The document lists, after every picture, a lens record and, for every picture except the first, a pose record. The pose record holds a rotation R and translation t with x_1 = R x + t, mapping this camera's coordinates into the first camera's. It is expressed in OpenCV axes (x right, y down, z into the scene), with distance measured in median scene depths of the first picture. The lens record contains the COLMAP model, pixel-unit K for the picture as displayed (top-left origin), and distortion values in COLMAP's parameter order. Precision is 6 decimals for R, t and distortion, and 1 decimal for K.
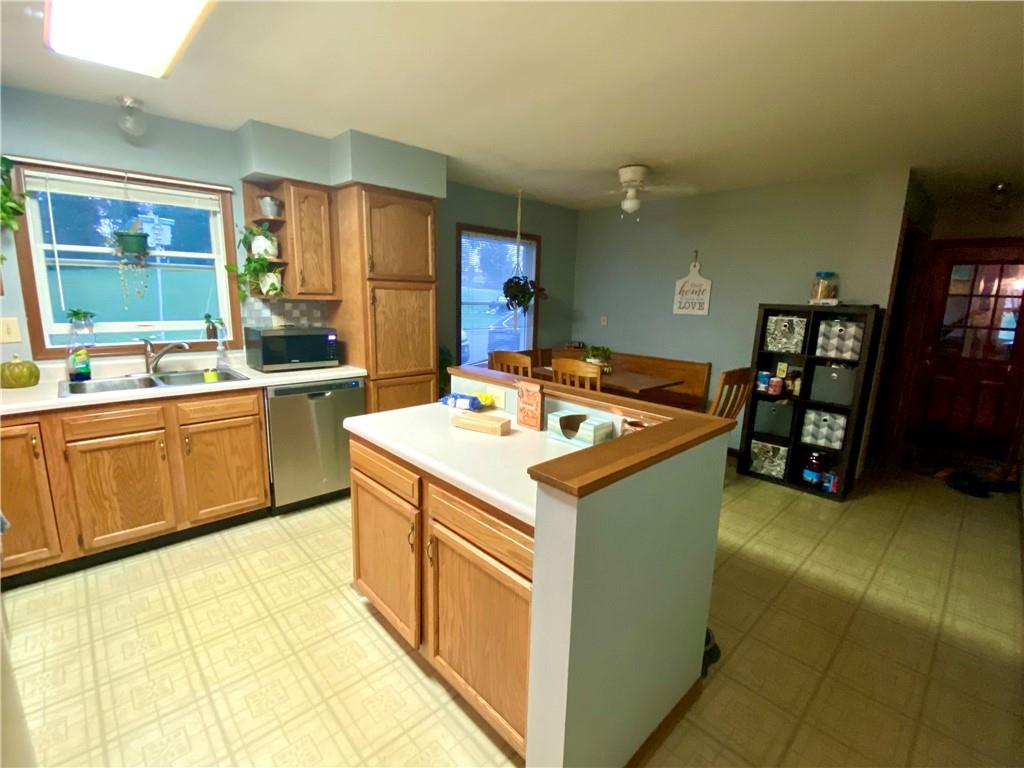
lens RADIAL K [[456.4, 0, 512.1], [0, 456.4, 382.8], [0, 0, 1]] dist [-0.007393, -0.007163]
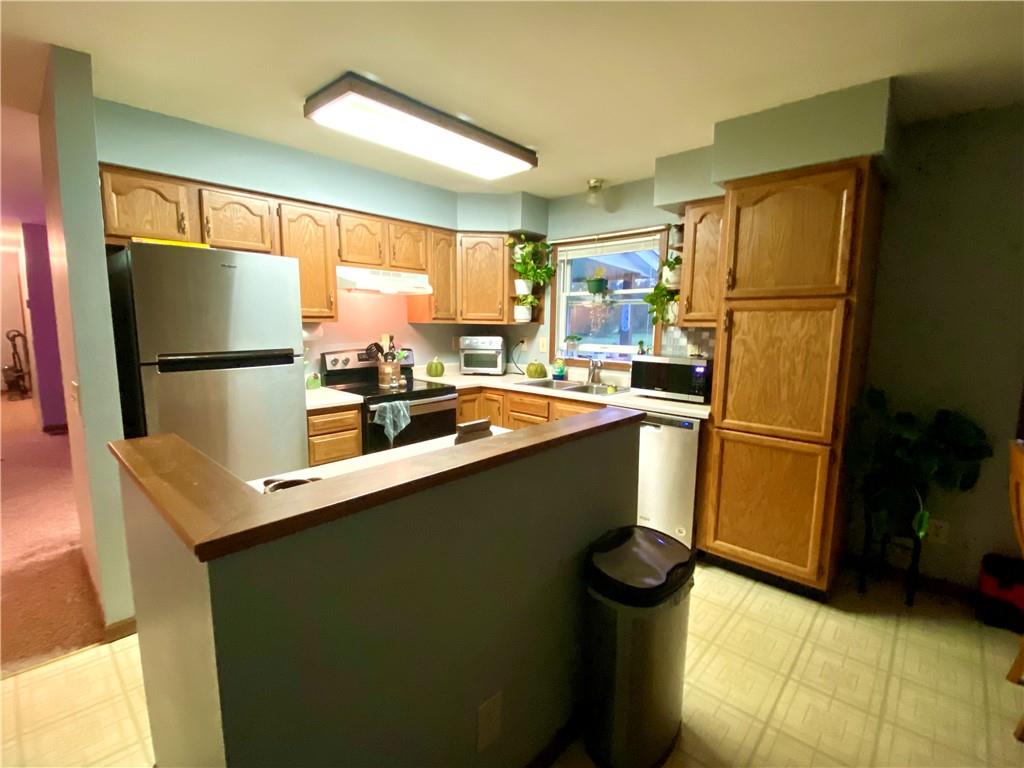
lens RADIAL K [[456.4, 0, 508.6], [0, 456.4, 383.8], [0, 0, 1]] dist [-0.007393, -0.007163]
pose [[0.062352, 0.099366, -0.993095, 0.406899], [-0.206363, 0.974813, 0.084580, -0.064120], [0.976487, 0.199665, 0.081287, 0.526071]]
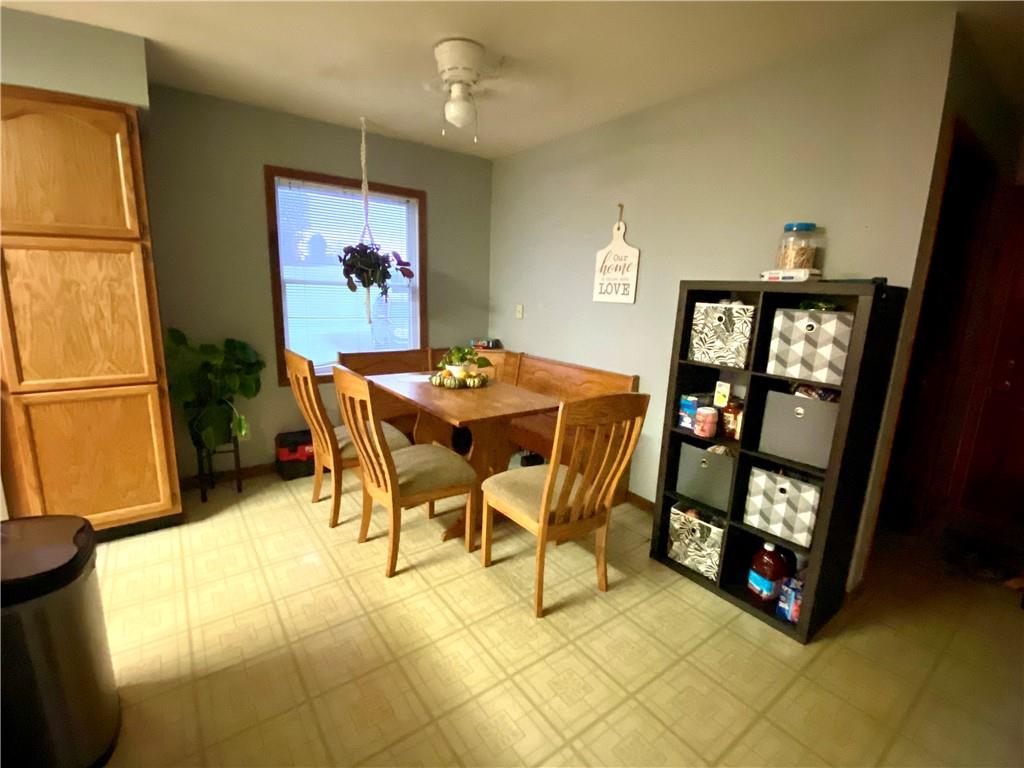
lens RADIAL K [[456.4, 0, 516.8], [0, 456.4, 382.4], [0, 0, 1]] dist [-0.007393, -0.007163]
pose [[0.993857, 0.032562, -0.105769, 0.422160], [-0.032003, 0.999463, 0.006982, -0.042542], [0.105940, -0.003554, 0.994366, 0.417341]]
